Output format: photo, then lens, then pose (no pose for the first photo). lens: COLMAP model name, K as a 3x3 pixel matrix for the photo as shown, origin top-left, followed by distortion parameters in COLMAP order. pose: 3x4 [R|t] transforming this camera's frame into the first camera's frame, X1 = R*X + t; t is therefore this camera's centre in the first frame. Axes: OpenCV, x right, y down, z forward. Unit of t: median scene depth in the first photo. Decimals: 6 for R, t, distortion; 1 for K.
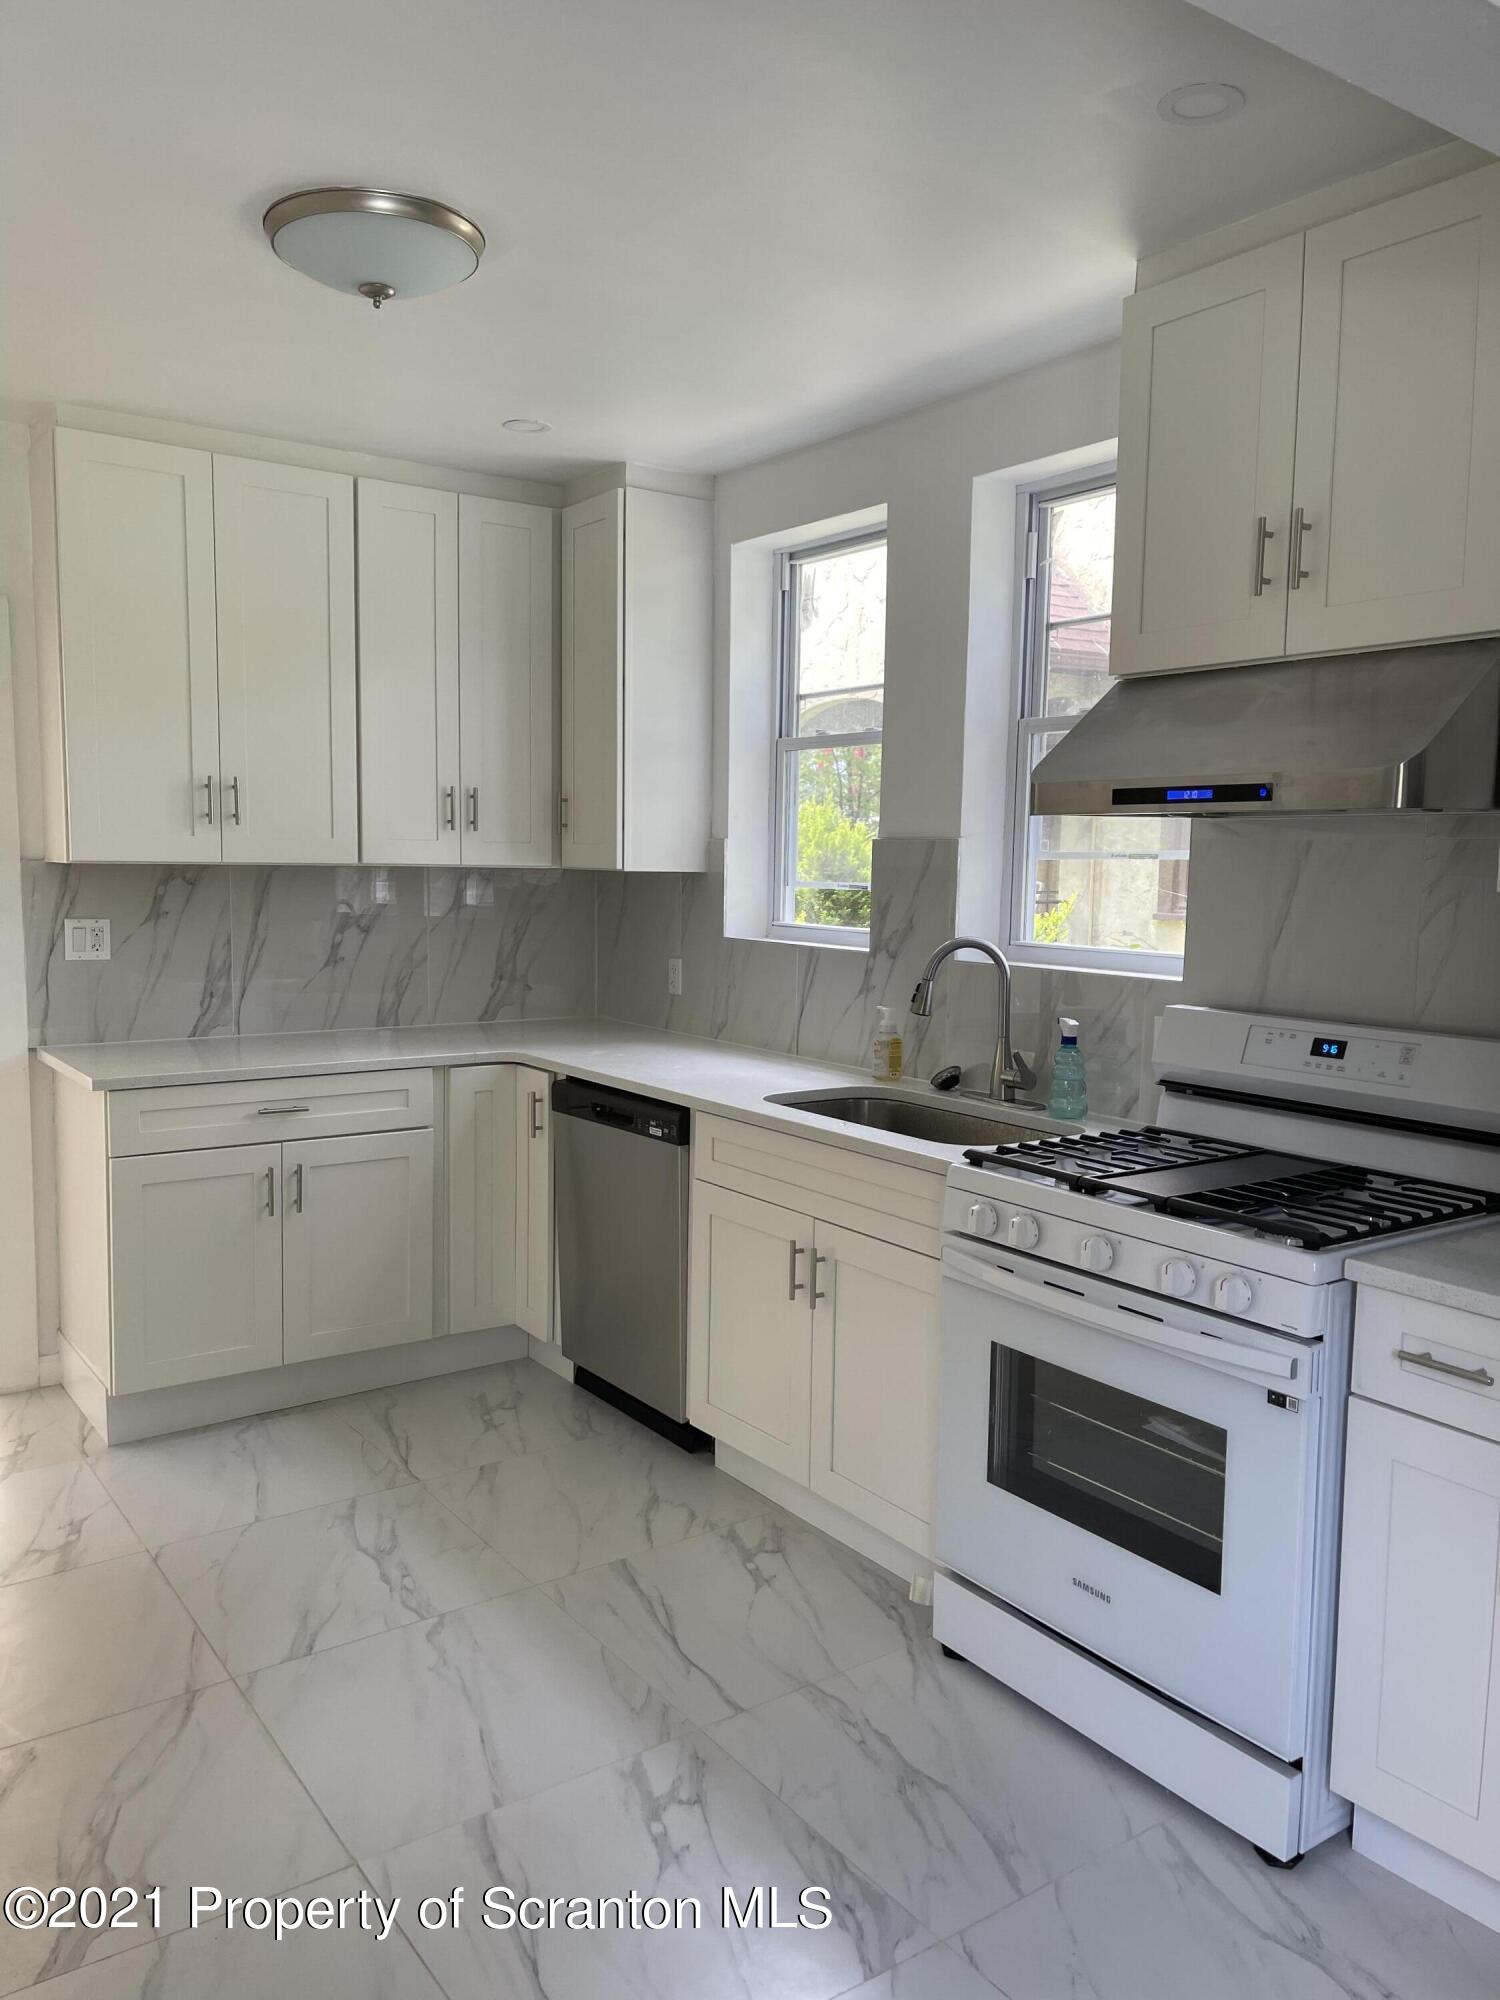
lens RADIAL K [[1483.1, 0, 750.0], [0, 1483.1, 1000.0], [0, 0, 1]] dist [0.076144, -0.108445]
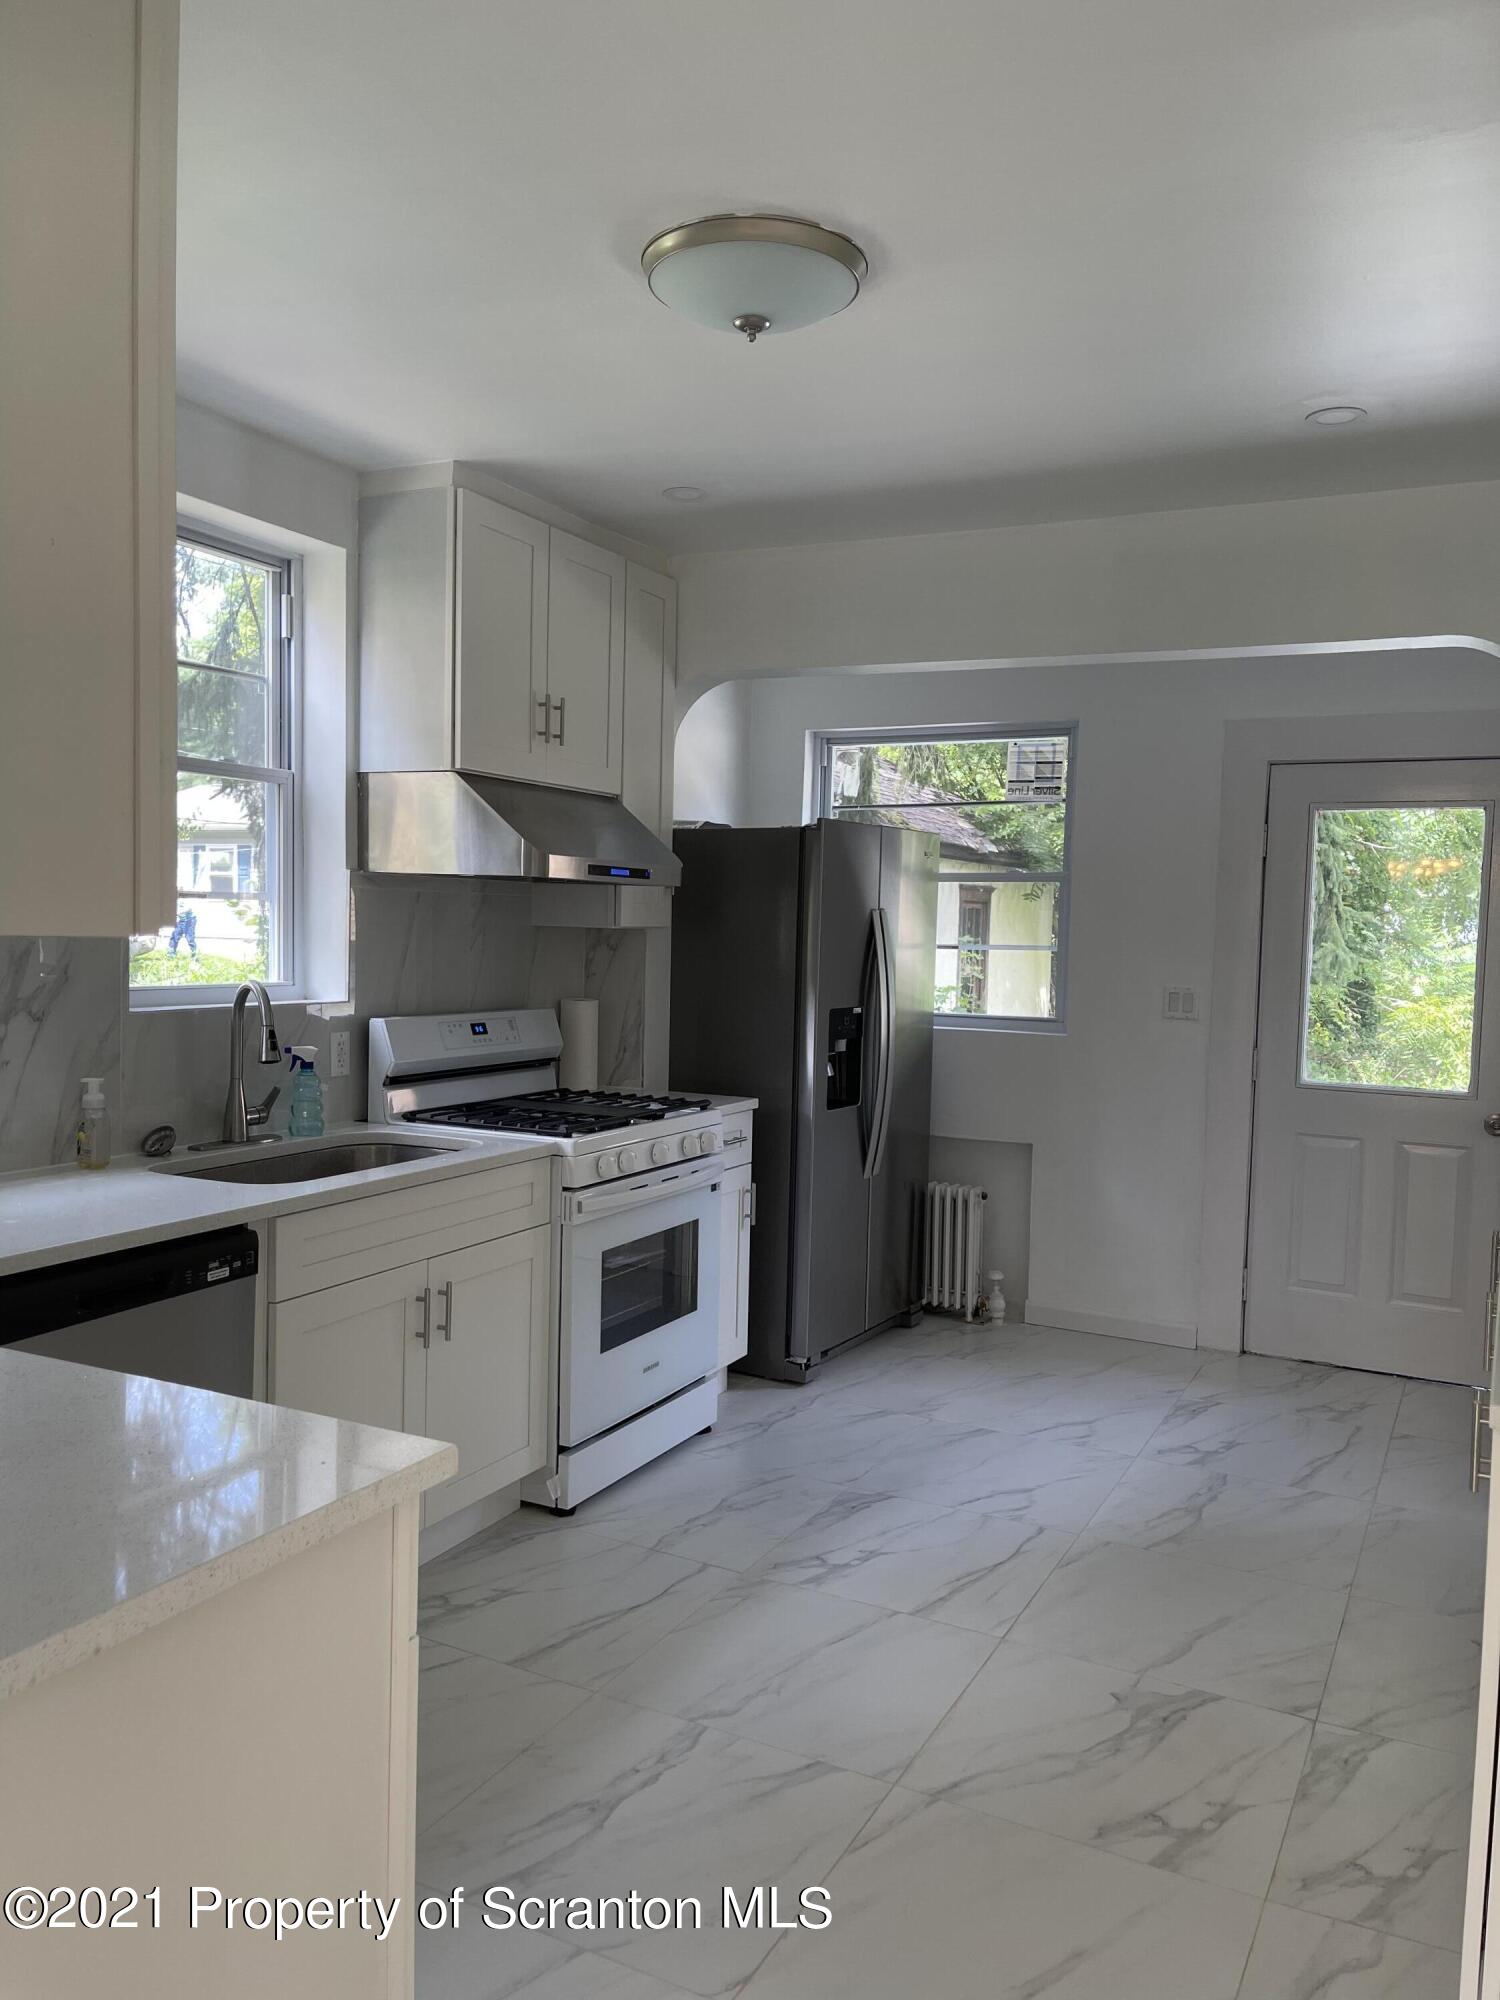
lens RADIAL K [[1483.1, 0, 750.0], [0, 1483.1, 1000.0], [0, 0, 1]] dist [0.076144, -0.108445]
pose [[-0.456816, -0.067208, 0.887019, -1.127186], [0.057944, 0.992776, 0.105063, -0.145850], [-0.887672, 0.099392, -0.449622, 1.481580]]
